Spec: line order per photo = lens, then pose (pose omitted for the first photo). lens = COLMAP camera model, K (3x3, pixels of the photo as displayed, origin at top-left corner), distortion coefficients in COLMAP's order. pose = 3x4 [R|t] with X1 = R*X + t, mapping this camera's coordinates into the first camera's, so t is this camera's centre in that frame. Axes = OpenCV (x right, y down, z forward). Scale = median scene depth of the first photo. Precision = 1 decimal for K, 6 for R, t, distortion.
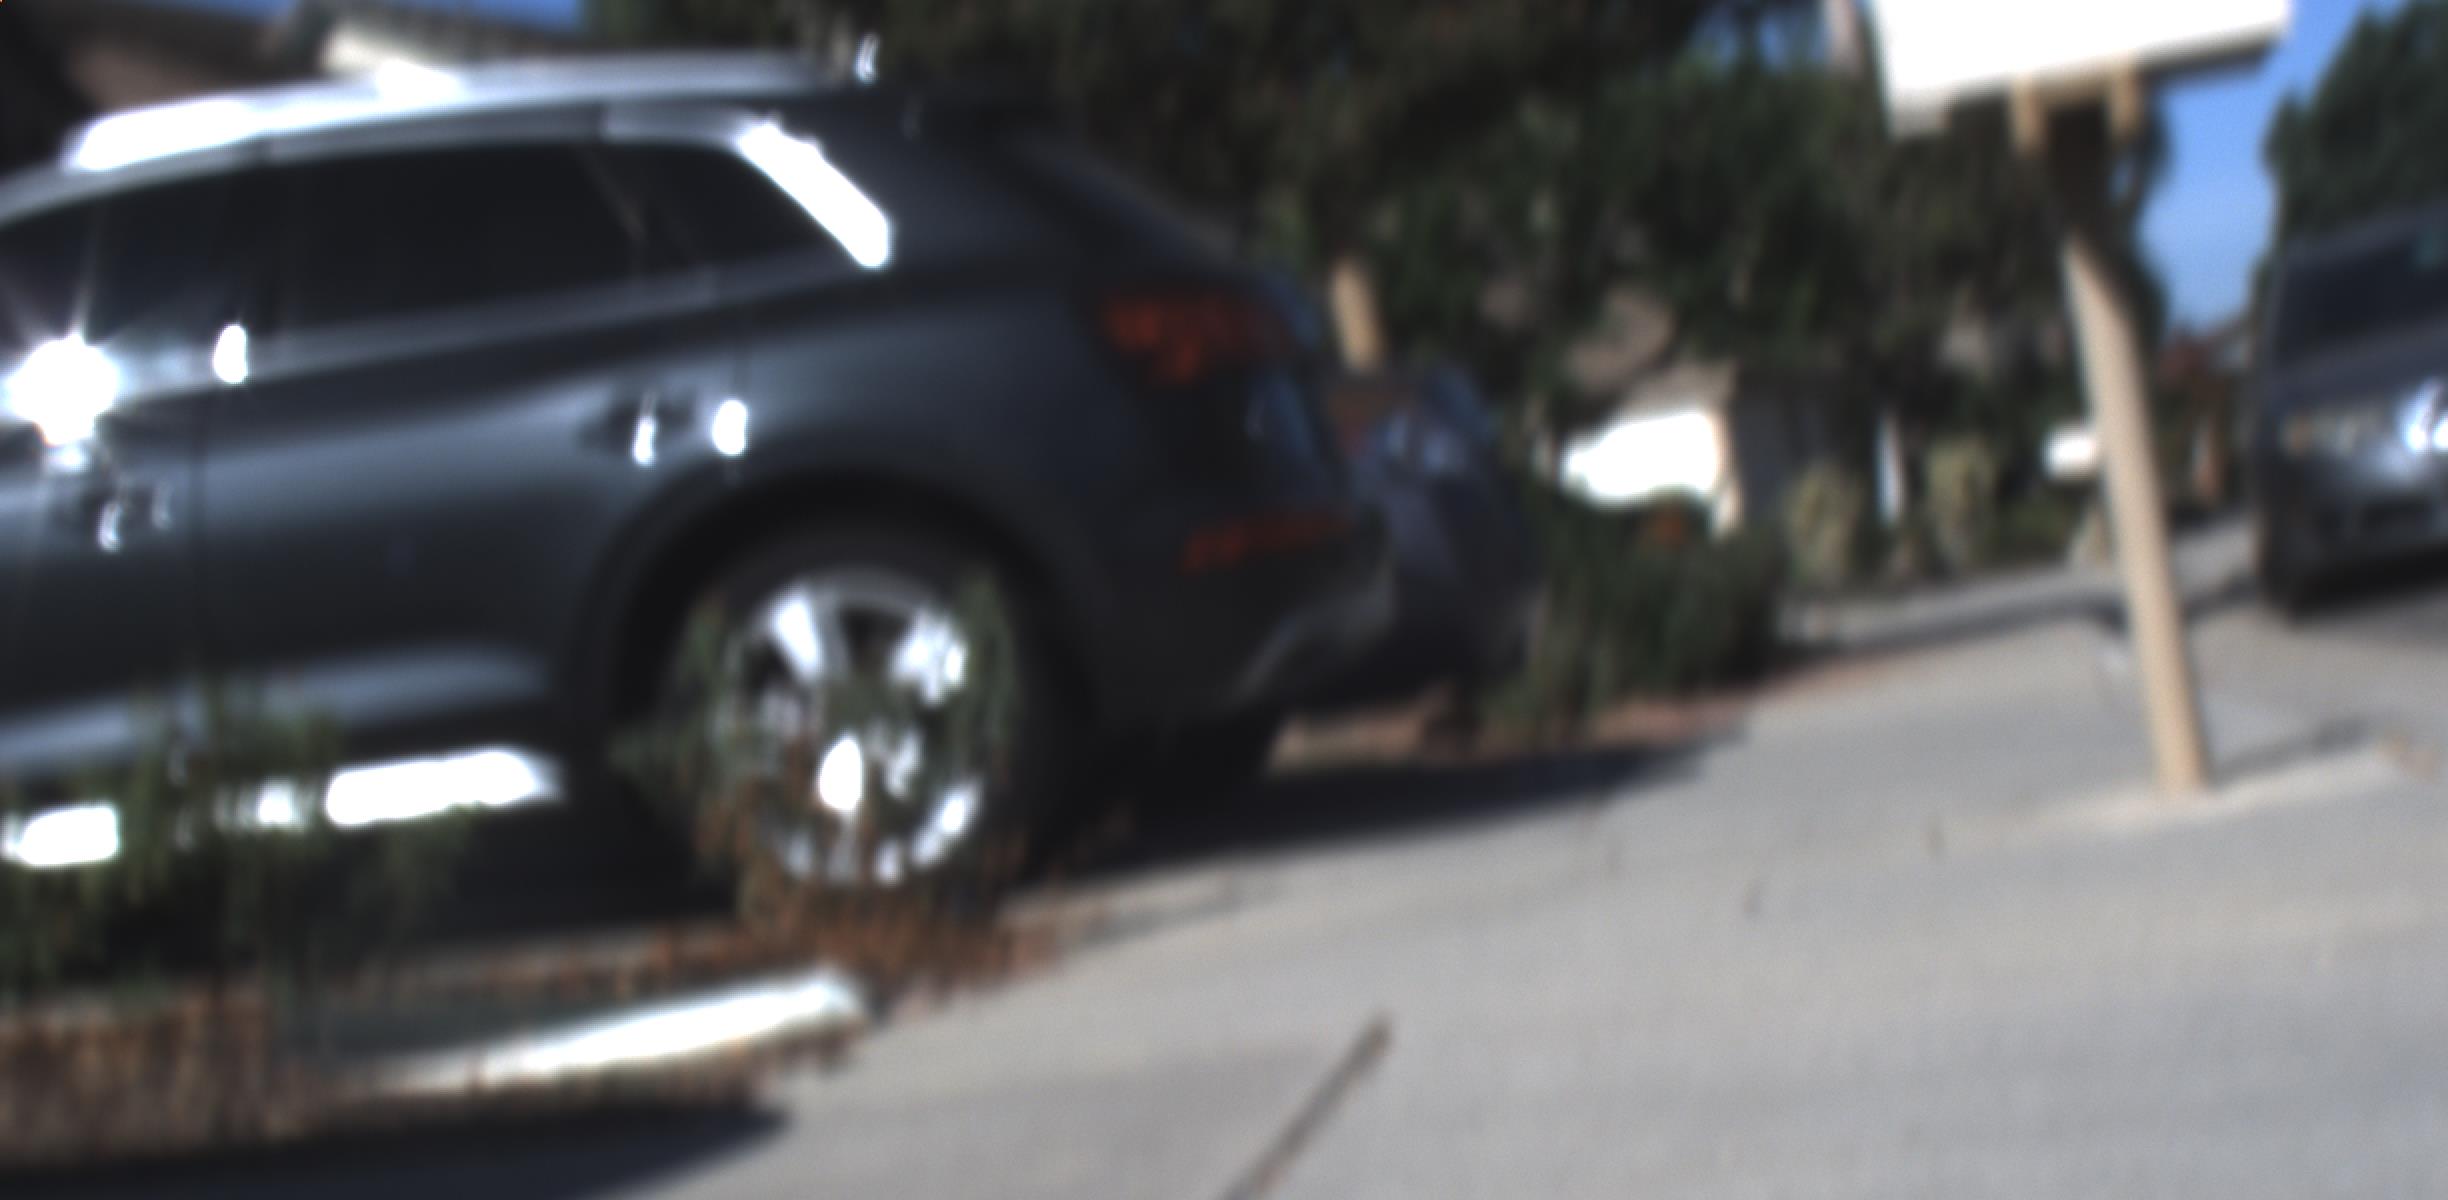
lens RADIAL K [[4927.5, 0, 1227.6], [0, 4927.5, 1014.7], [0, 0, 1]] dist [-0.187880, 0.818448]
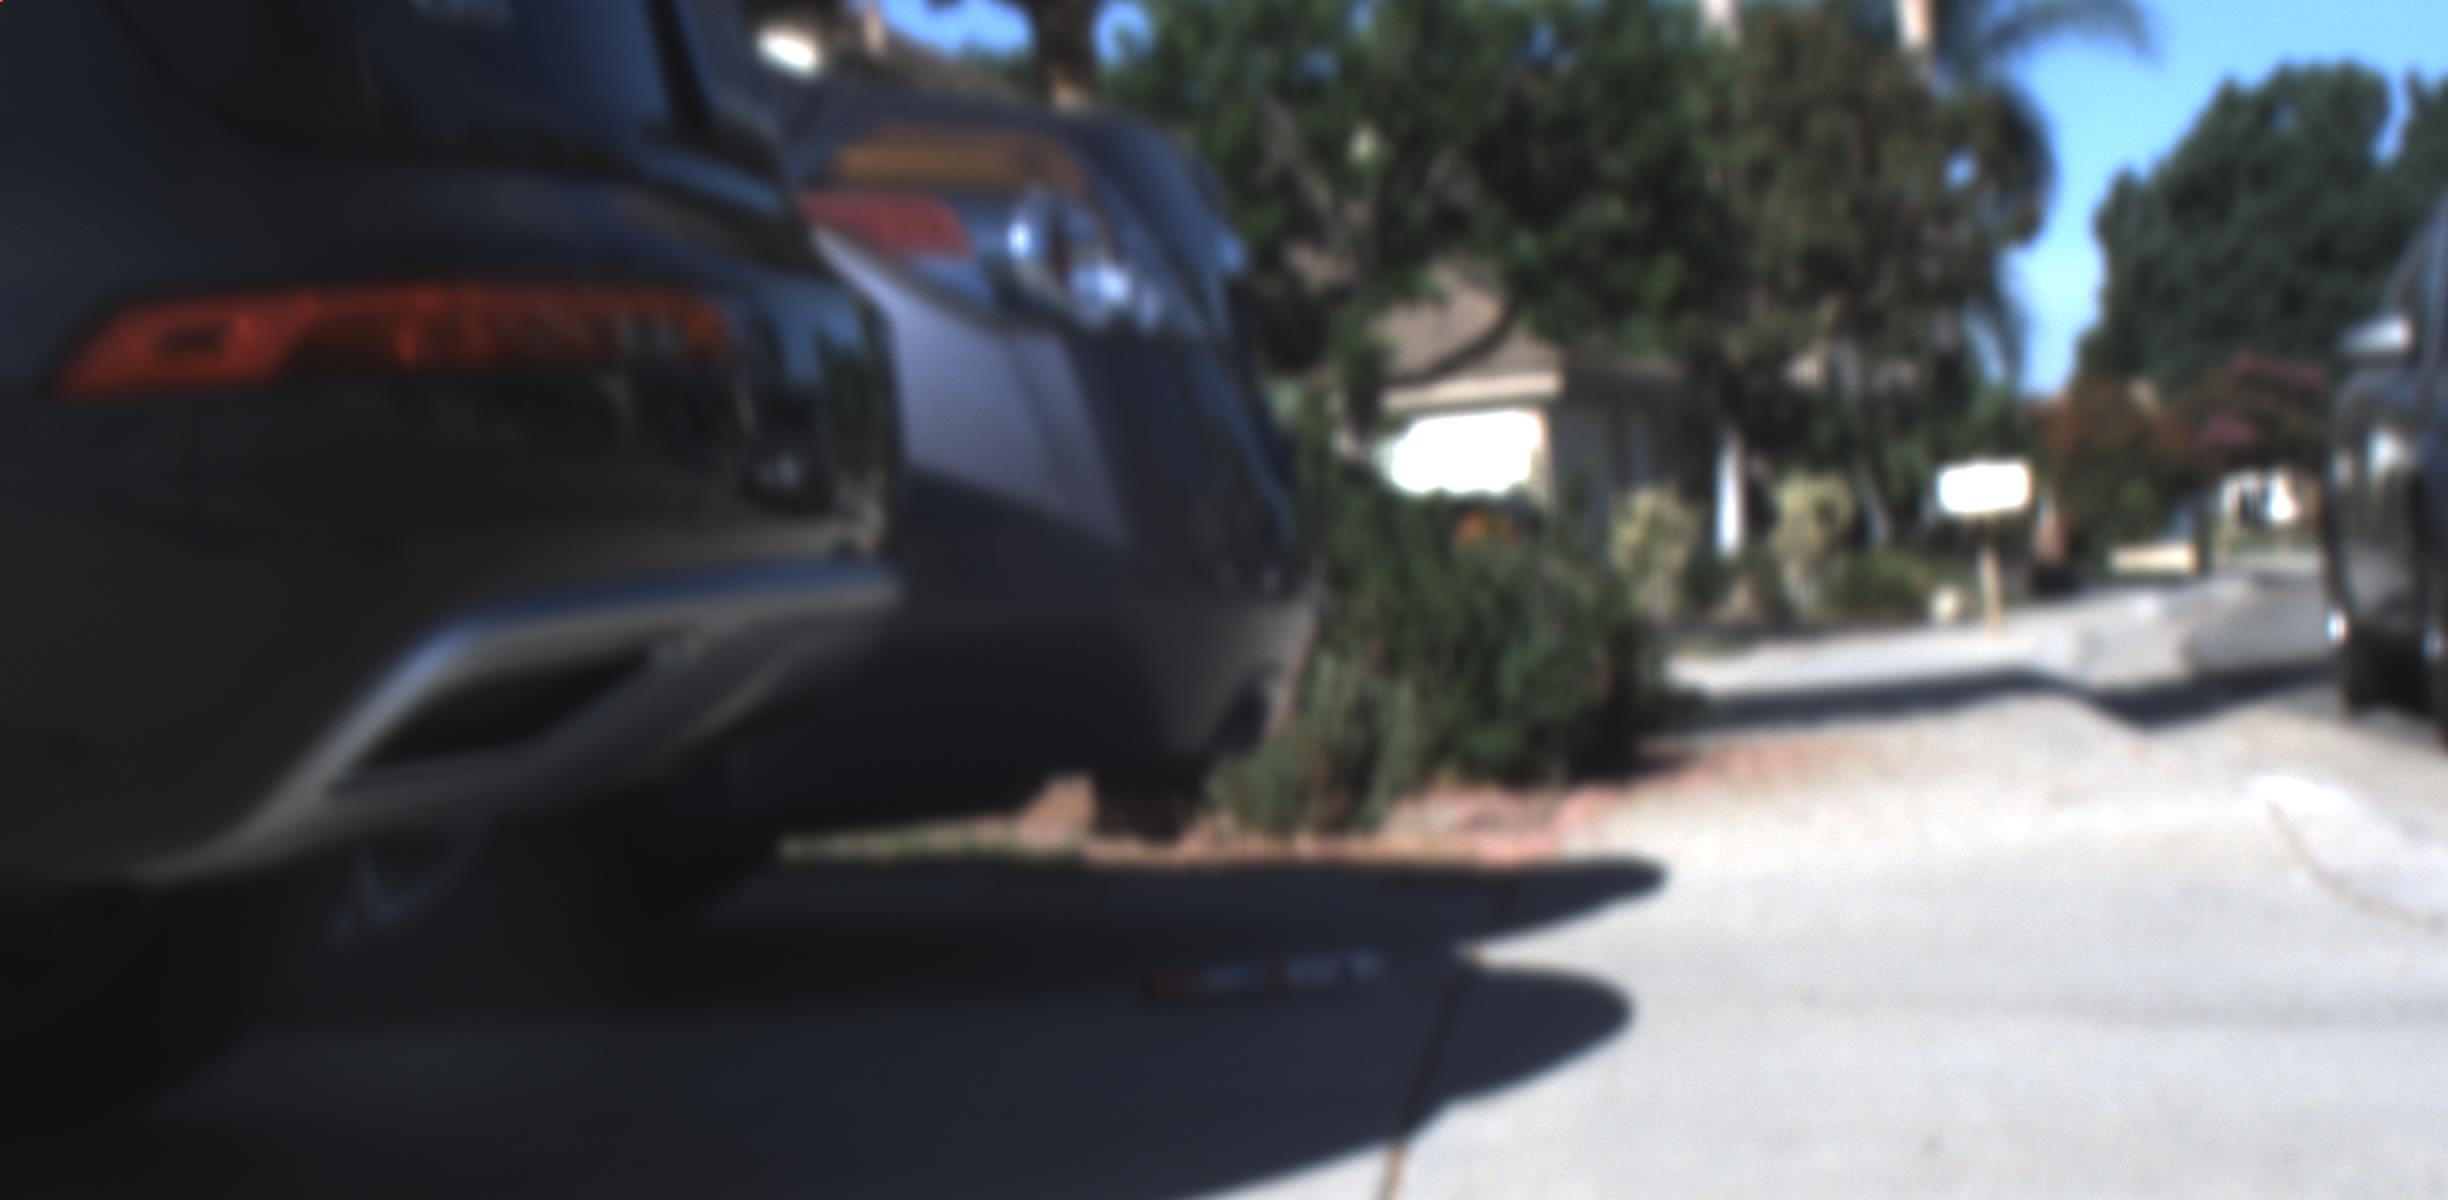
lens RADIAL K [[4927.5, 0, 1227.6], [0, 4927.5, 1014.7], [0, 0, 1]] dist [-0.187880, 0.818448]
pose [[0.995043, 0.085540, 0.050714, 0.039652], [-0.085634, 0.996327, -0.000325, -0.049444], [-0.050555, -0.004020, 0.998713, 0.577025]]
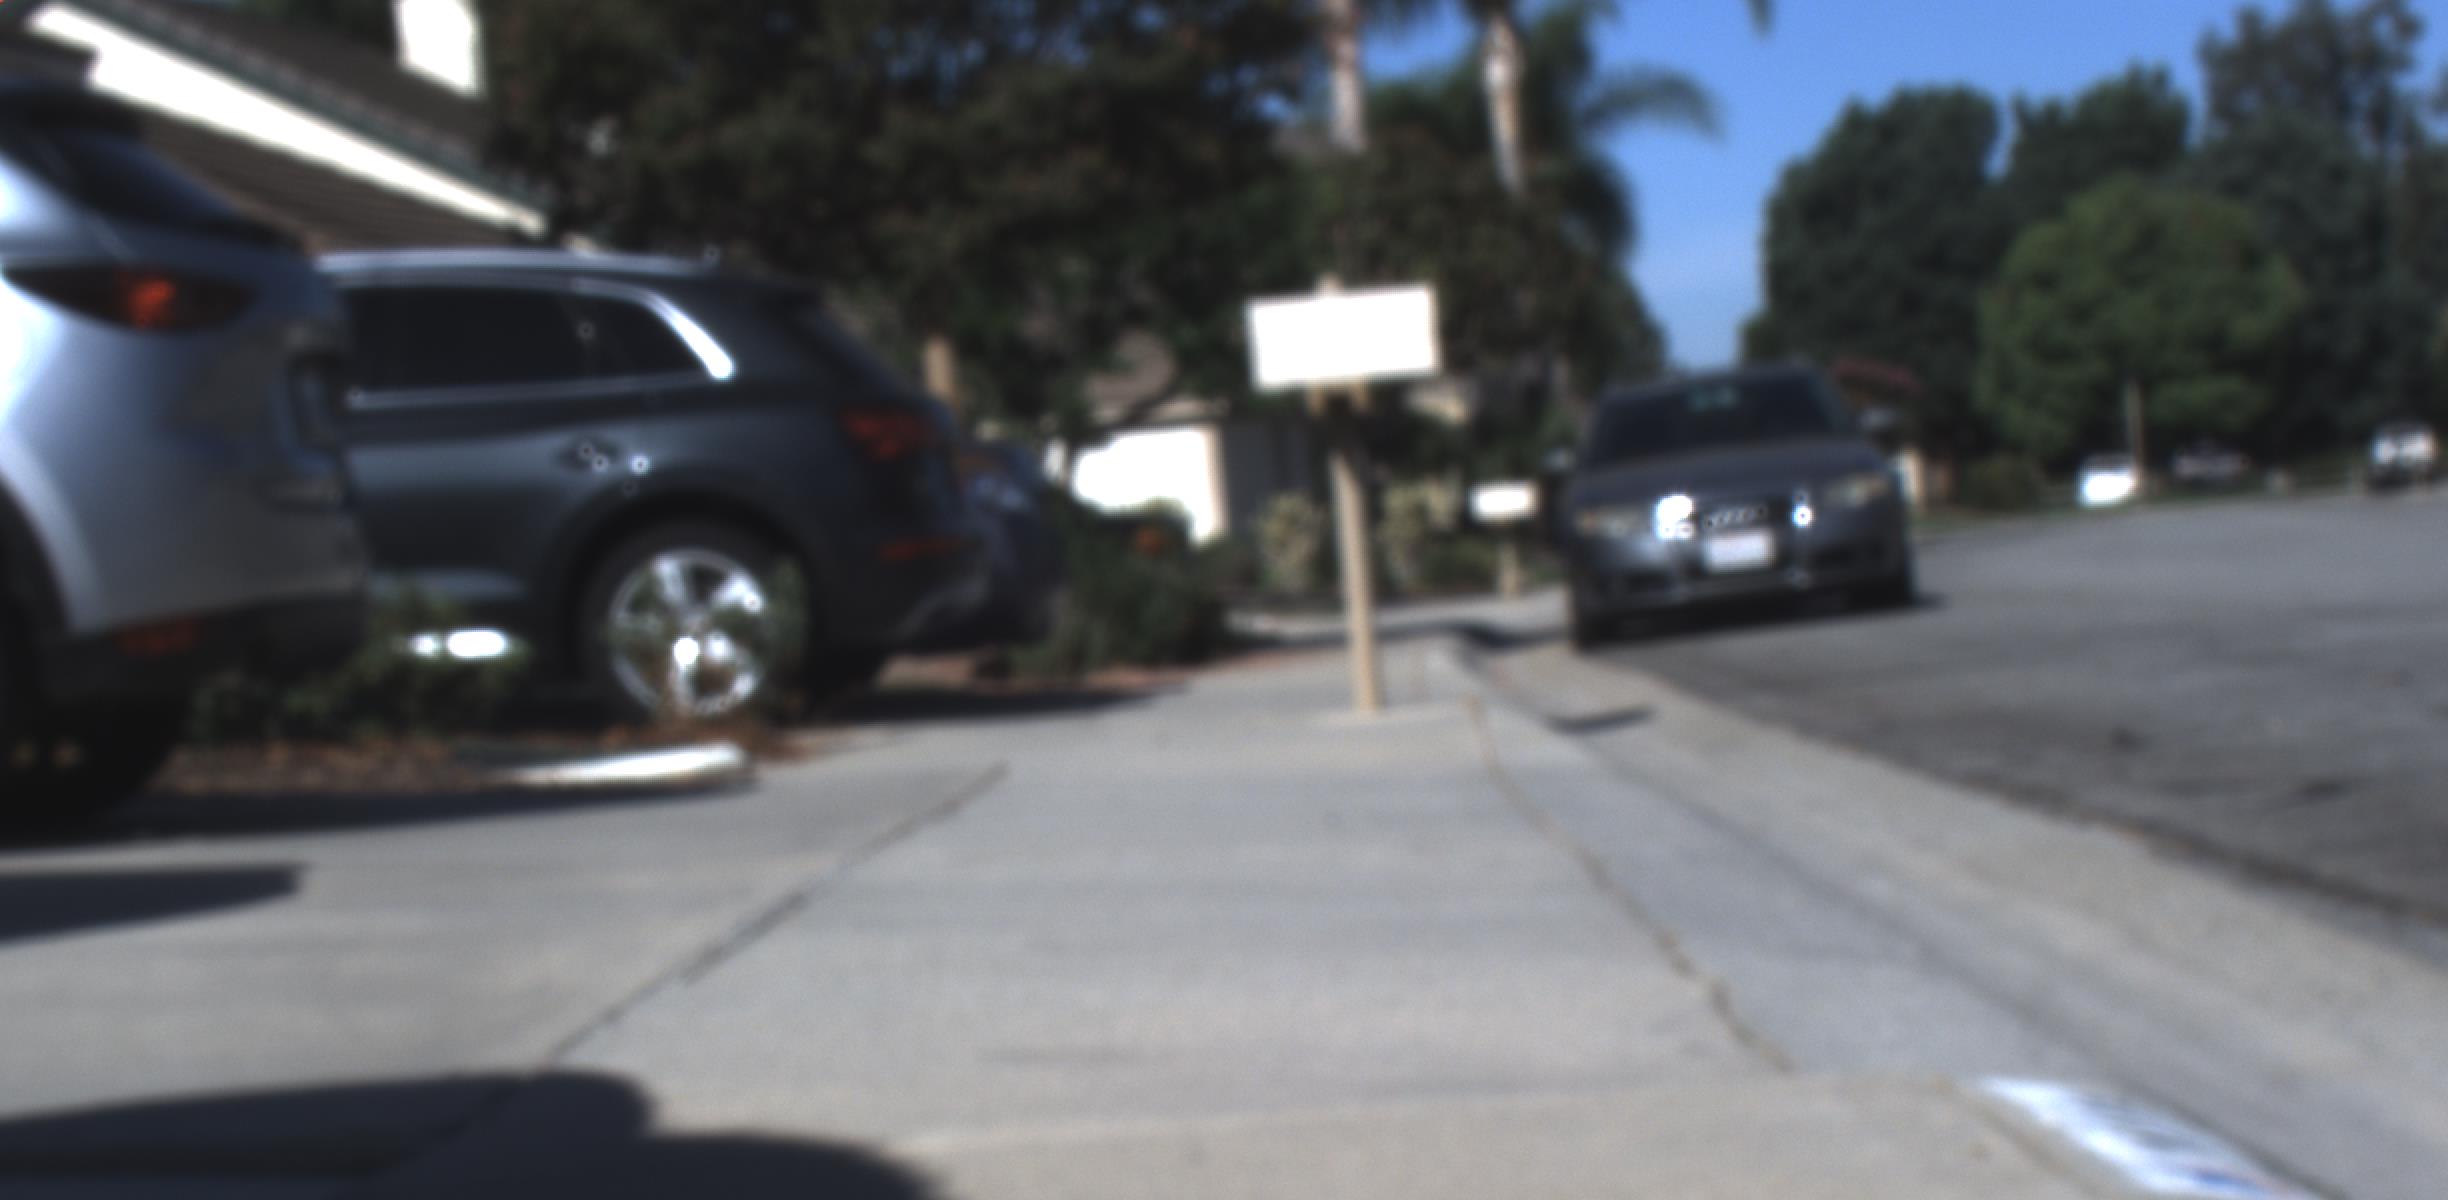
lens RADIAL K [[4927.5, 0, 1227.6], [0, 4927.5, 1014.7], [0, 0, 1]] dist [-0.187880, 0.818448]
pose [[0.990713, 0.079864, 0.110041, -0.056401], [-0.080398, 0.996763, 0.000422, 0.055312], [-0.109651, -0.009265, 0.993927, -0.693886]]
